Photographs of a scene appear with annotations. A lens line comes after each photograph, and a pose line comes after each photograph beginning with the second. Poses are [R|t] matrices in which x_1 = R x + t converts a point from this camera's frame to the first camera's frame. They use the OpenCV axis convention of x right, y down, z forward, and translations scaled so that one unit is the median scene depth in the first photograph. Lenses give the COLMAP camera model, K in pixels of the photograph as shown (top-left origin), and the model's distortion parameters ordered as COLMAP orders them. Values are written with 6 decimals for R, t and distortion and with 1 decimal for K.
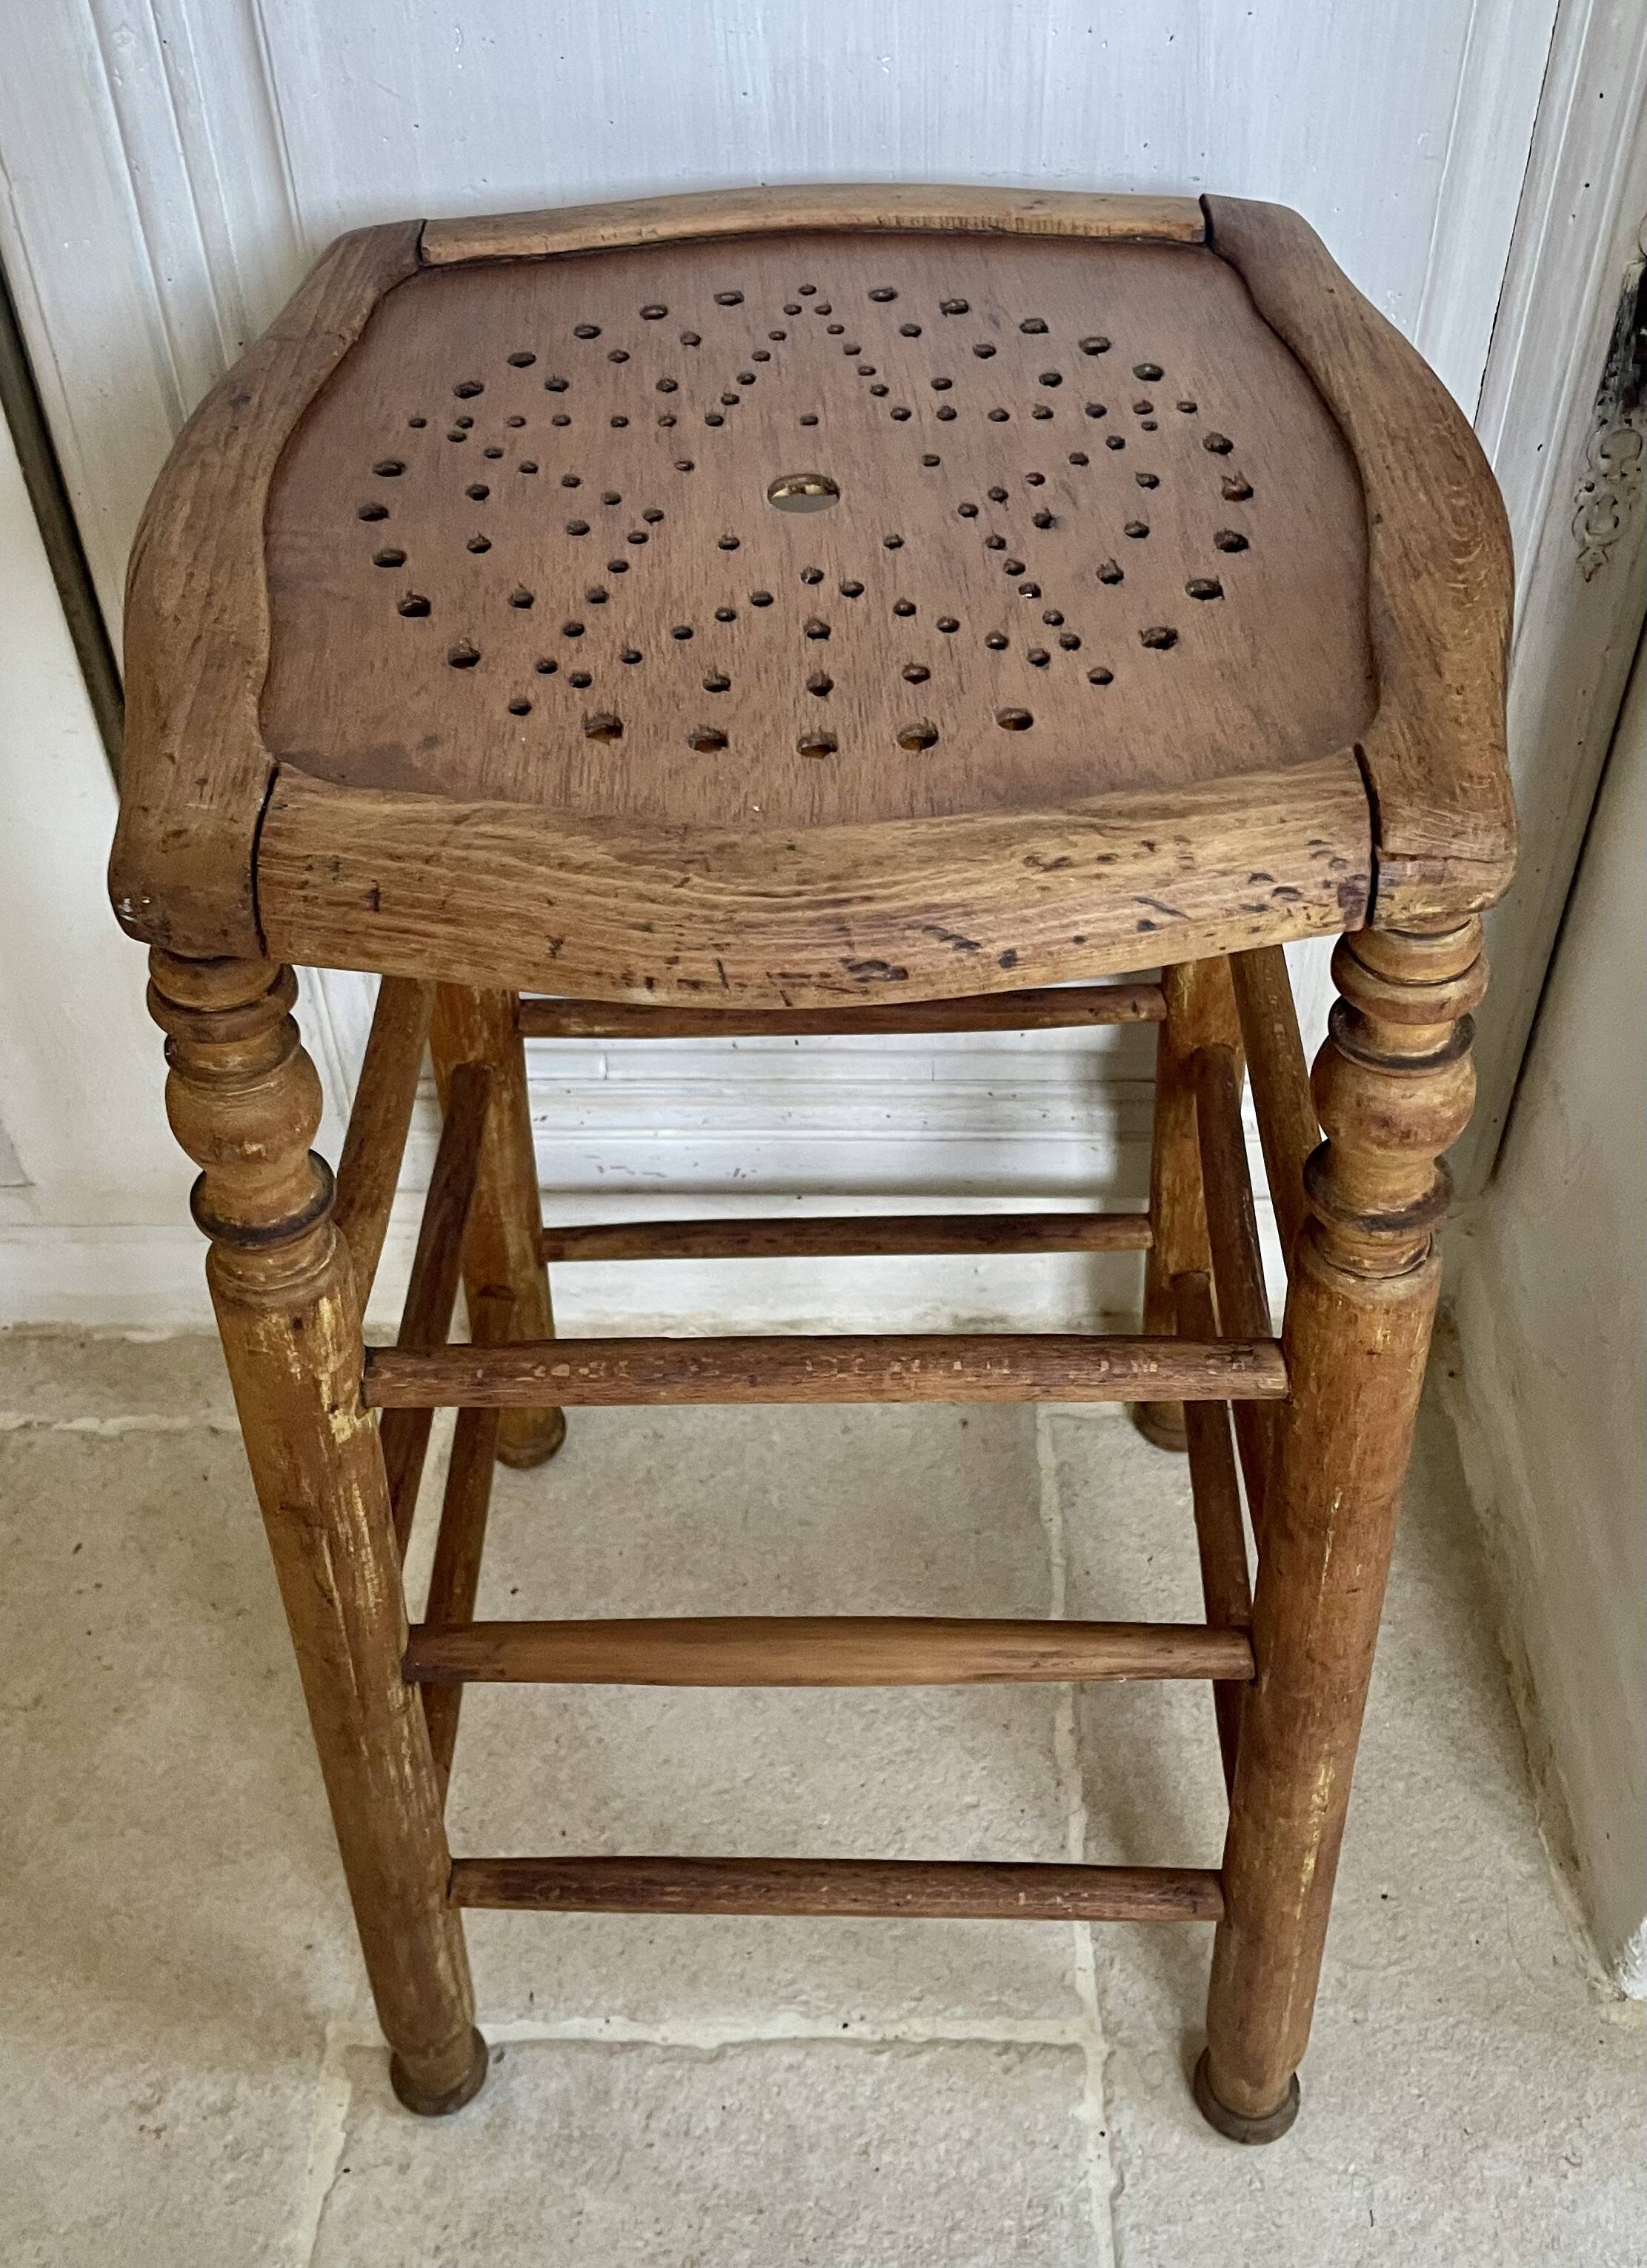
lens RADIAL K [[2312.1, 0, 871.9], [0, 2312.1, 1024.5], [0, 0, 1]] dist [0.044245, 0.000000]
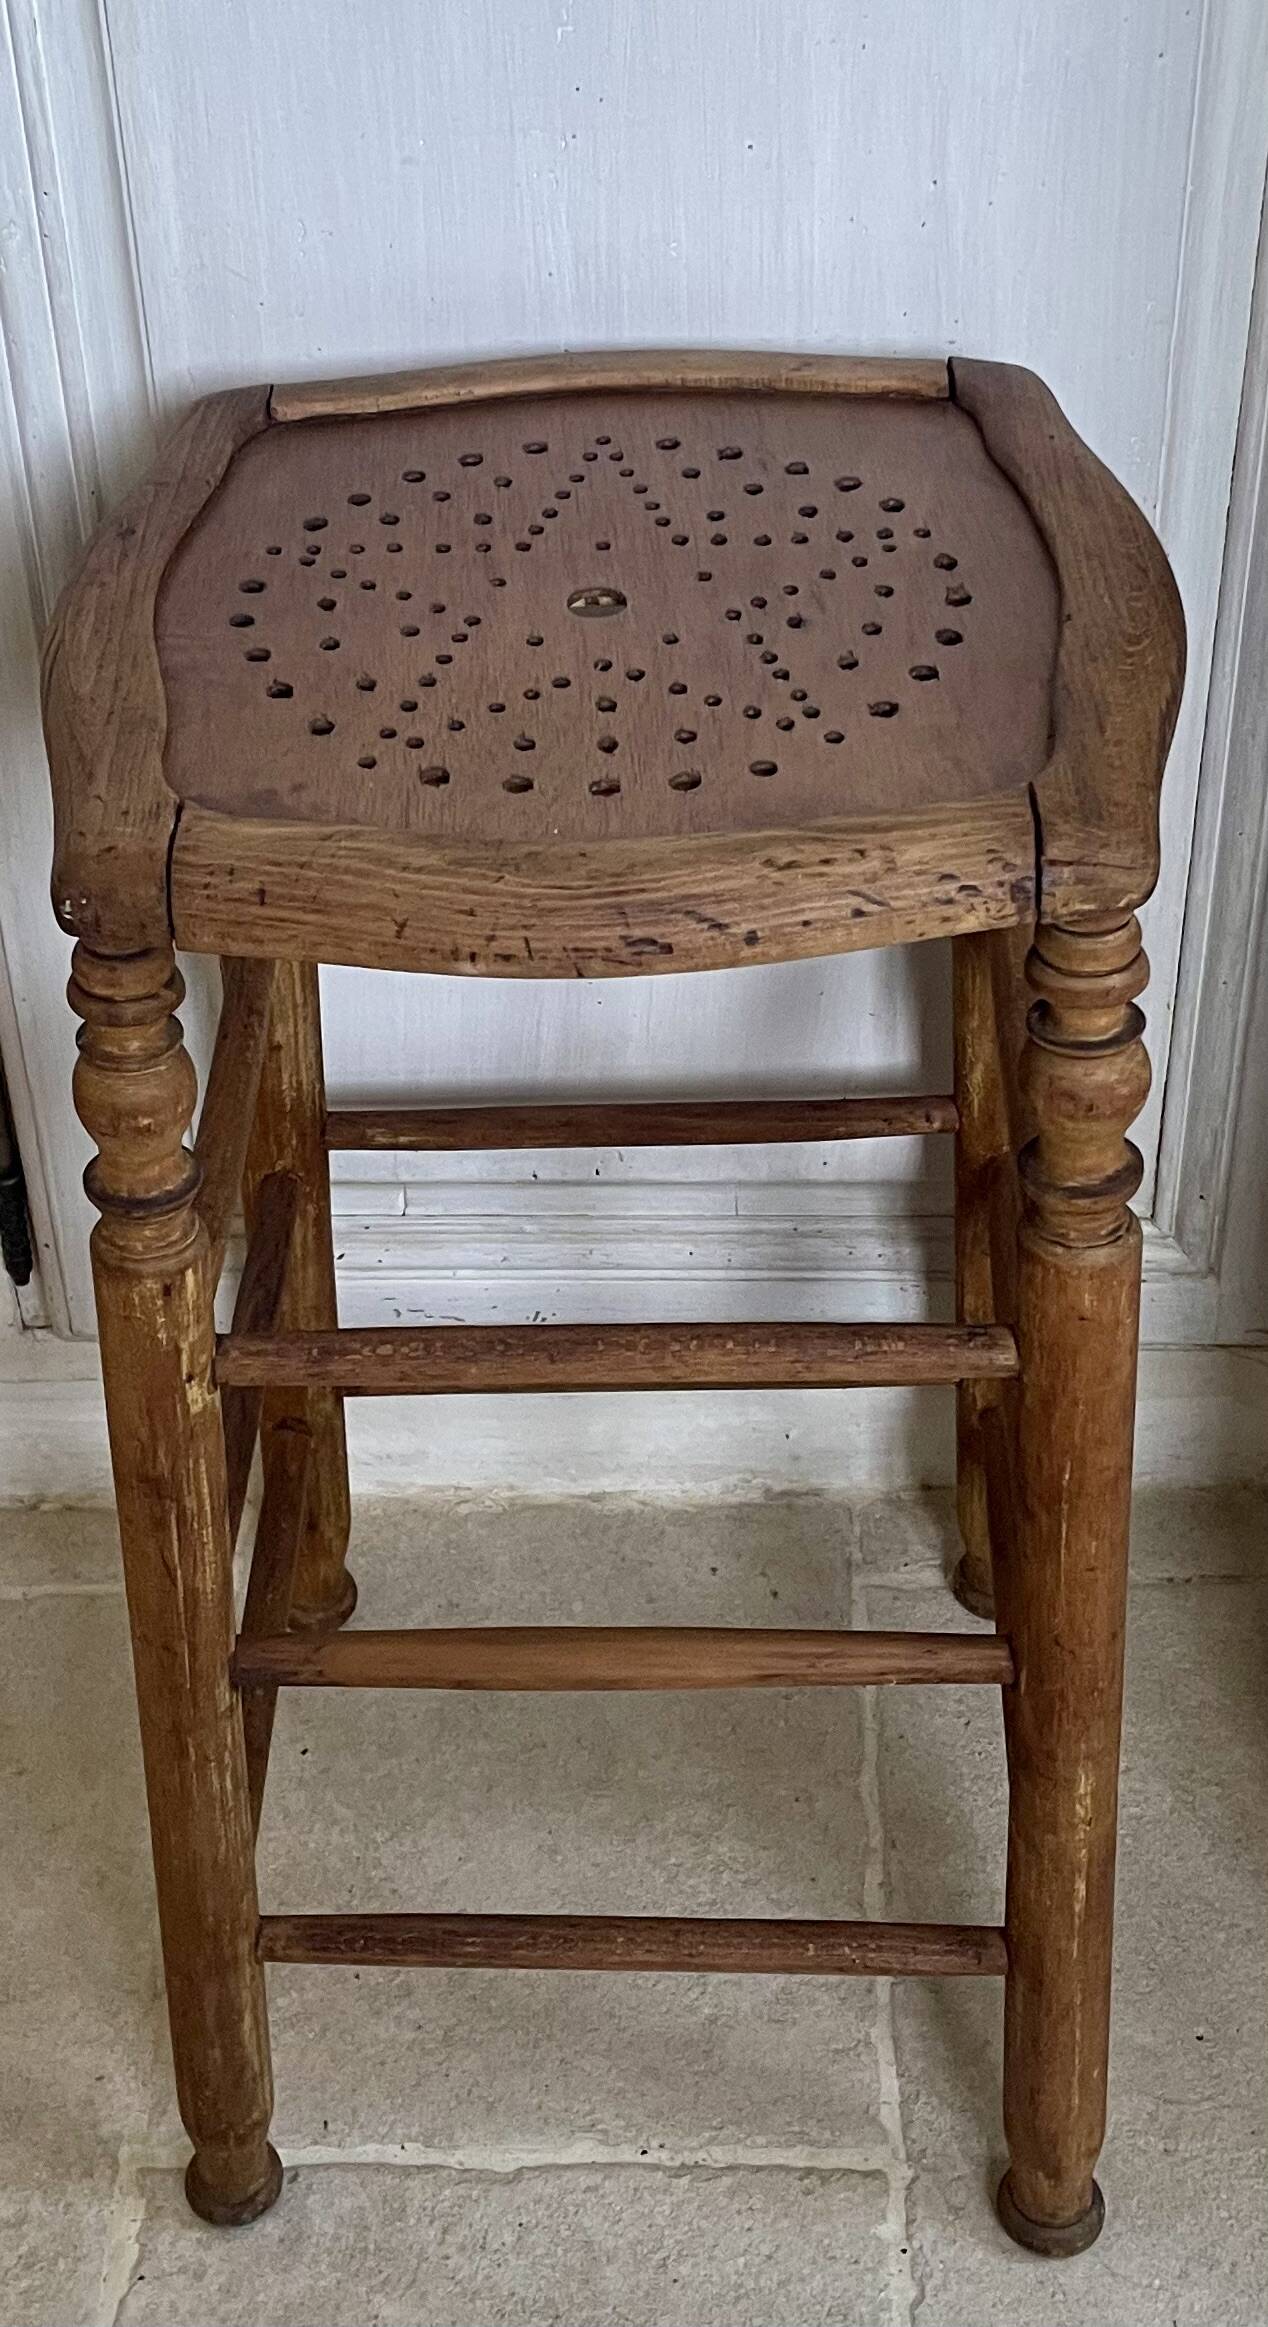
lens RADIAL K [[3120.6, 0, 622.3], [0, 3120.6, 1010.9], [0, 0, 1]] dist [0.060386, 0.000000]
pose [[0.999531, -0.002680, -0.030495, 0.030950], [-0.001247, 0.991766, -0.128055, 0.179448], [0.030588, 0.128033, 0.991298, -0.551314]]
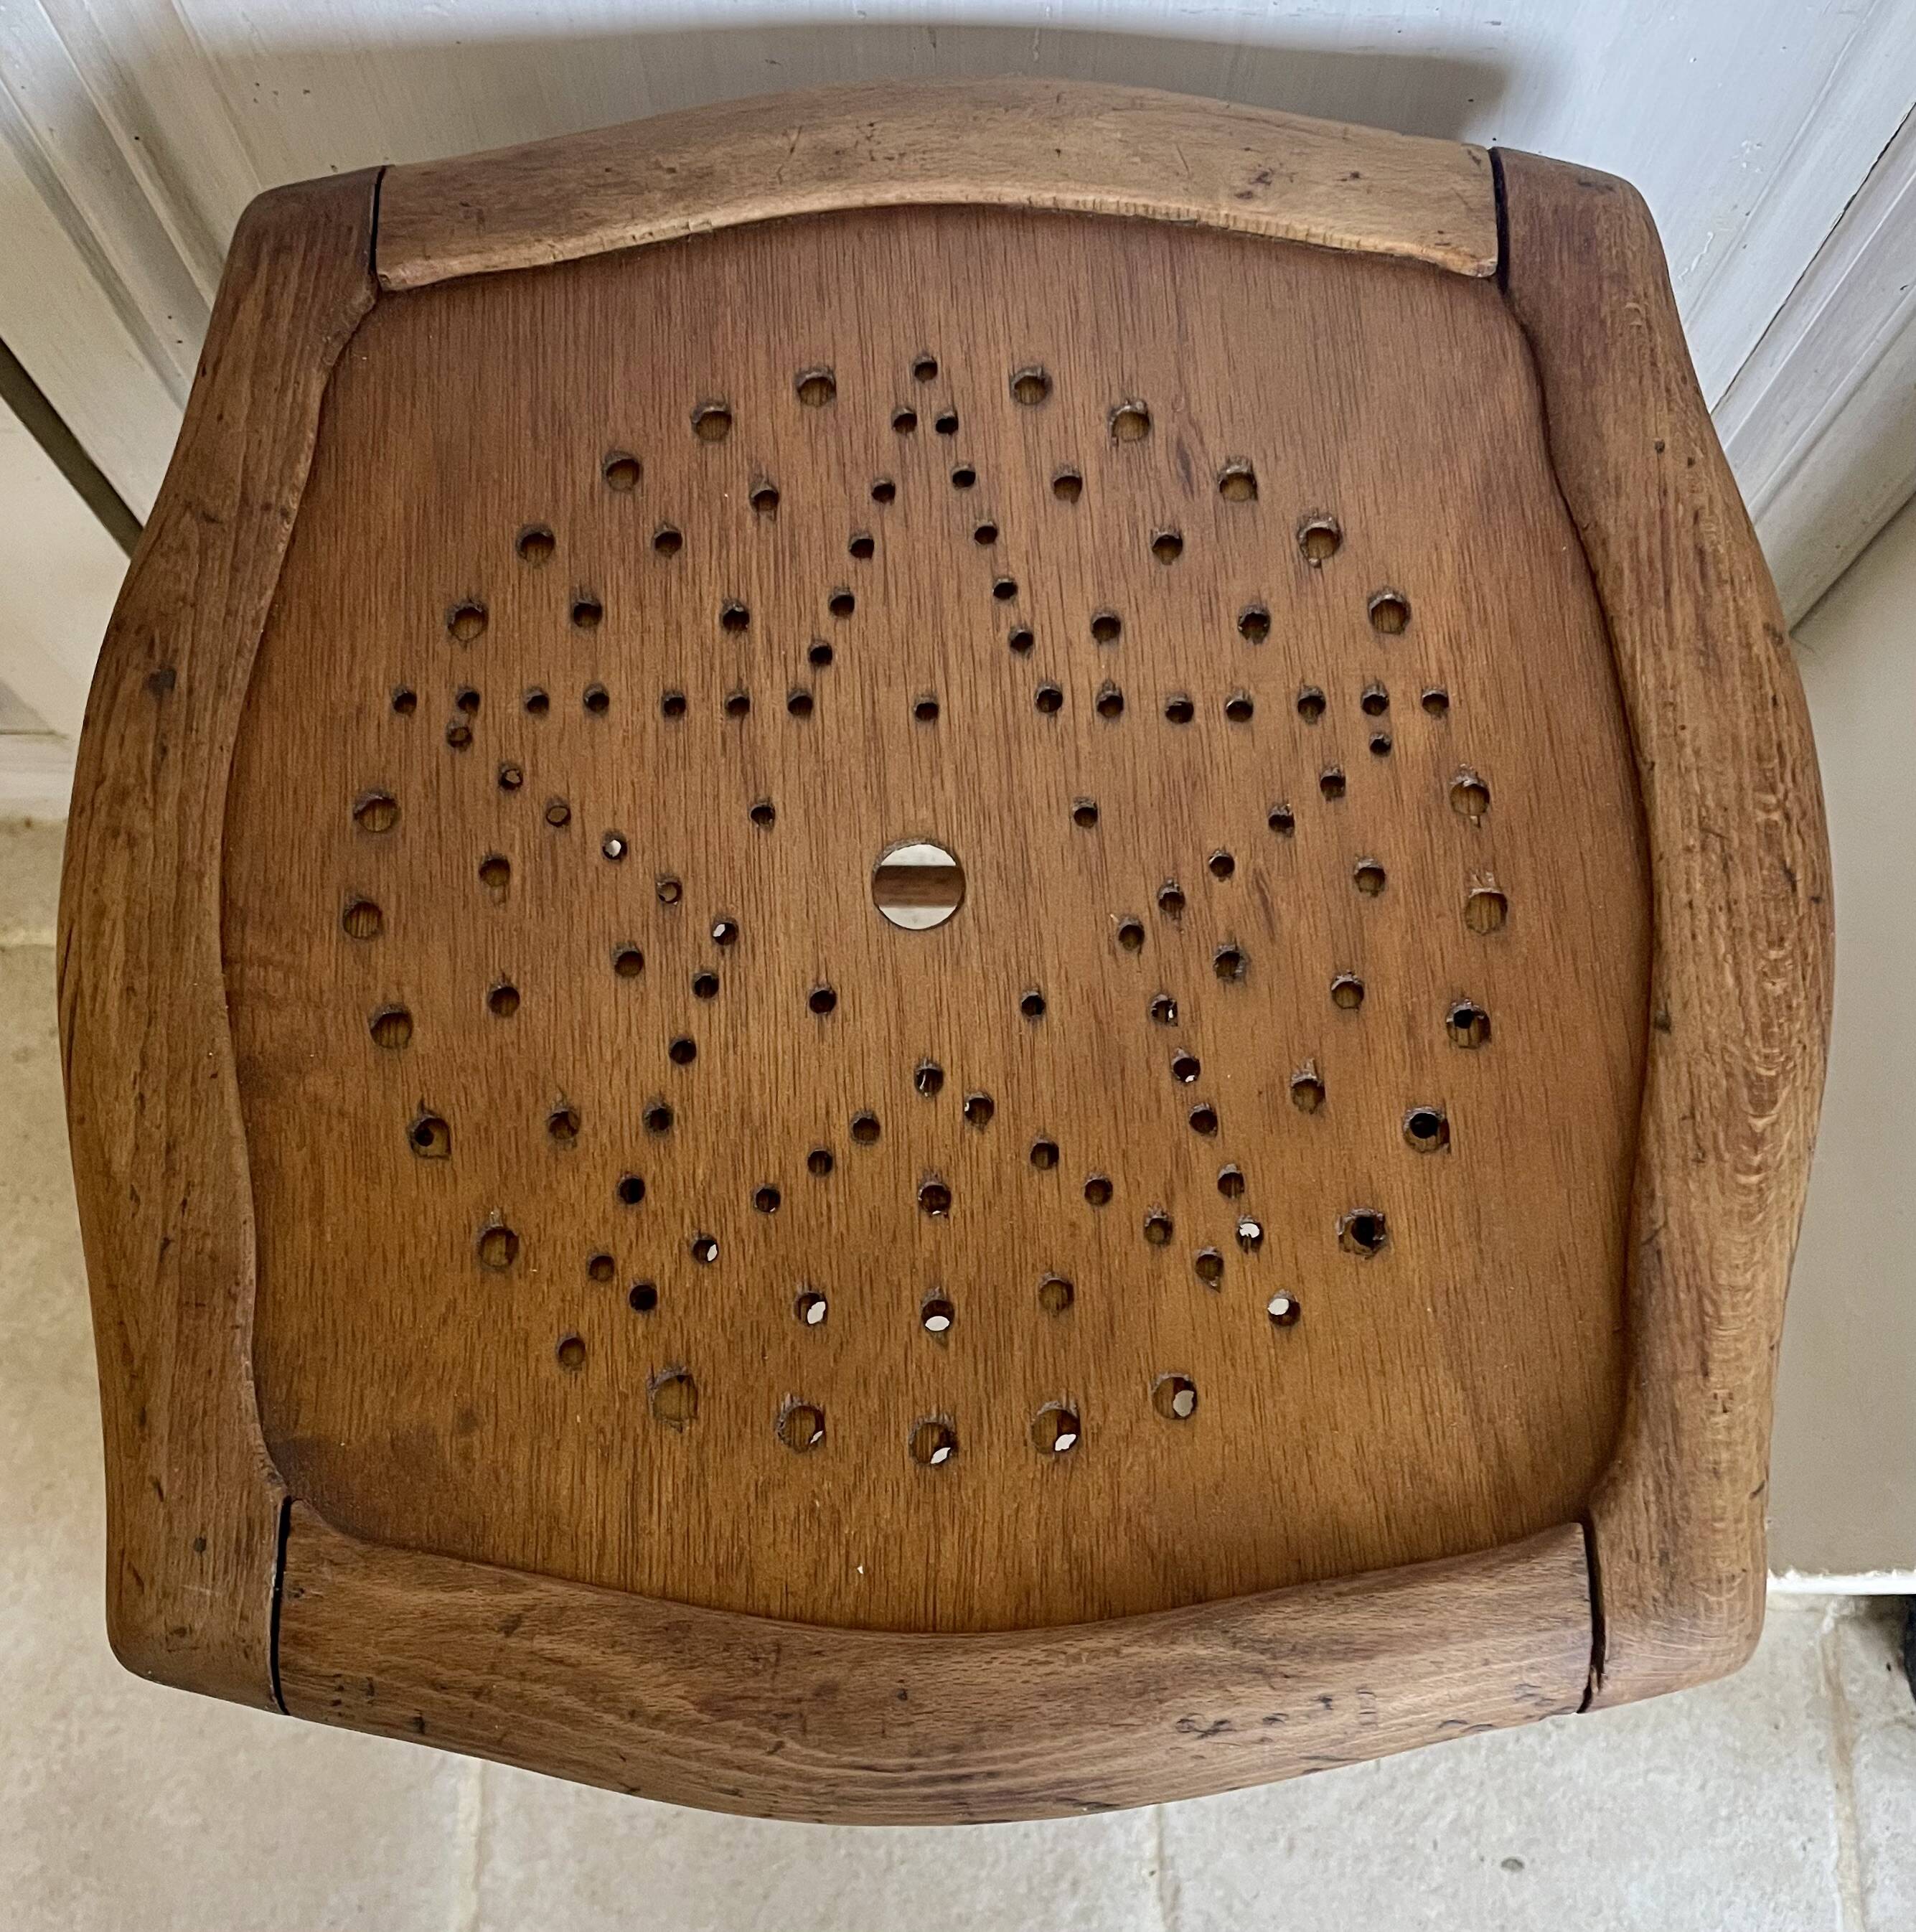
lens RADIAL K [[2223.4, 0, 924.1], [0, 2223.4, 1028.0], [0, 0, 1]] dist [0.047948, 0.000000]
pose [[0.999747, 0.021362, -0.006992, -0.020403], [-0.014262, 0.843319, 0.537224, -0.558171], [0.017372, -0.536988, 0.843411, 0.337868]]
